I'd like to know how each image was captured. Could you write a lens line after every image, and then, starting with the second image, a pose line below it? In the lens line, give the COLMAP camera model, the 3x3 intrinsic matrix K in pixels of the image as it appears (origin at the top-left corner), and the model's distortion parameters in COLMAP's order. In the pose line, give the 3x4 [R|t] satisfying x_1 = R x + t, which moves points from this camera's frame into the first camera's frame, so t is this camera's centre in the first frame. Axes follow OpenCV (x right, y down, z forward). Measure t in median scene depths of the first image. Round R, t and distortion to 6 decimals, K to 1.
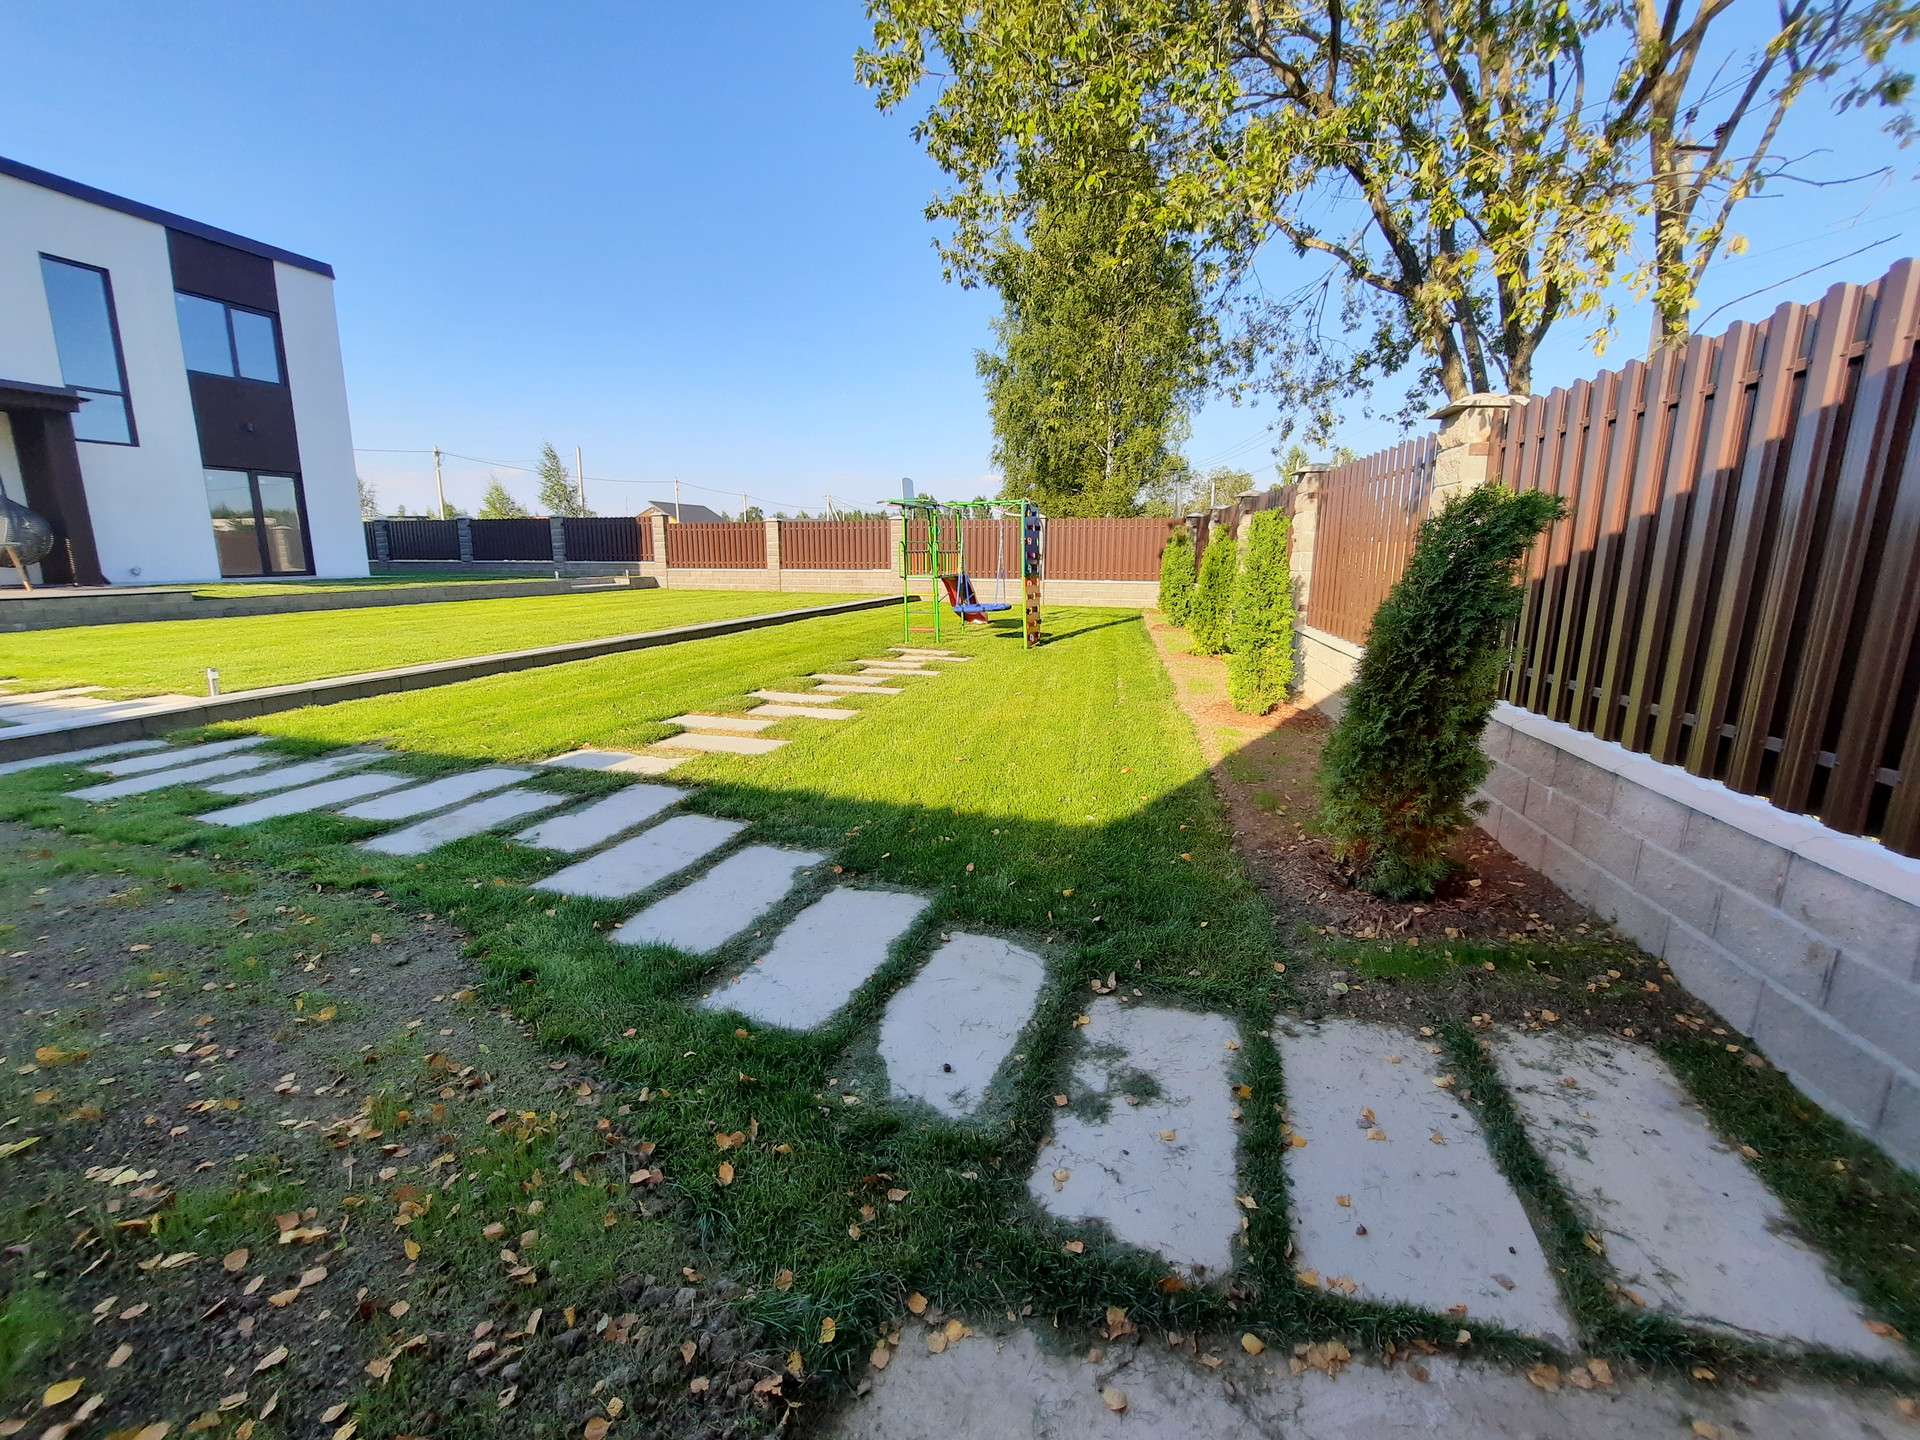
lens RADIAL K [[770.2, 0, 961.9], [0, 770.2, 694.9], [0, 0, 1]] dist [-0.000271, -0.000291]
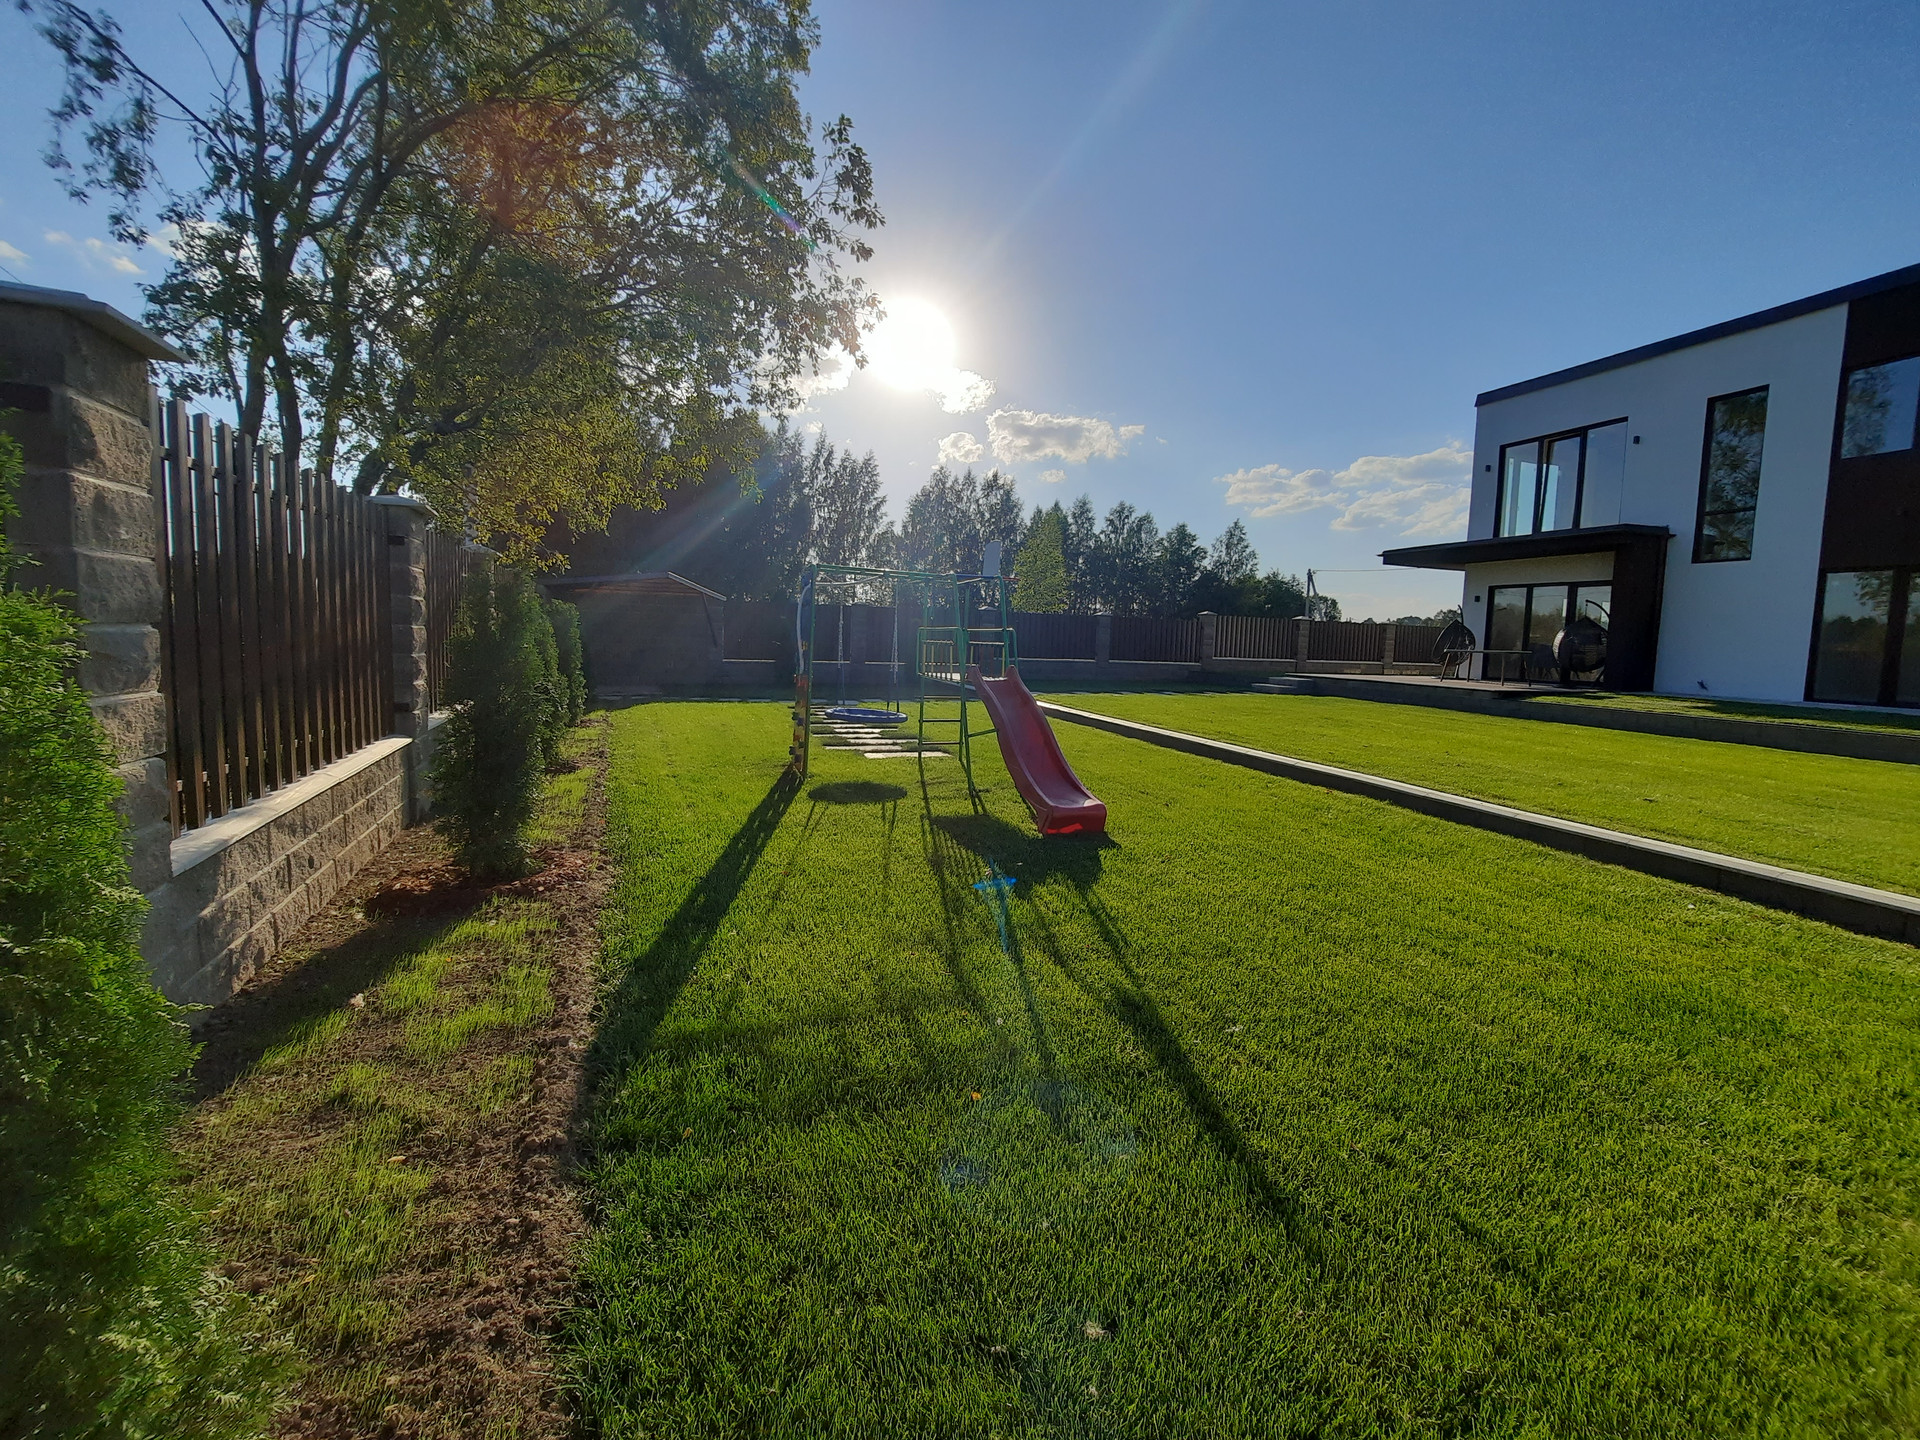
lens RADIAL K [[770.2, 0, 961.9], [0, 770.2, 694.9], [0, 0, 1]] dist [-0.000271, -0.000291]
pose [[-0.812104, 0.014514, -0.583332, 0.299274], [-0.145465, 0.963093, 0.226476, -0.240780], [0.565090, 0.268777, -0.780020, 1.271052]]
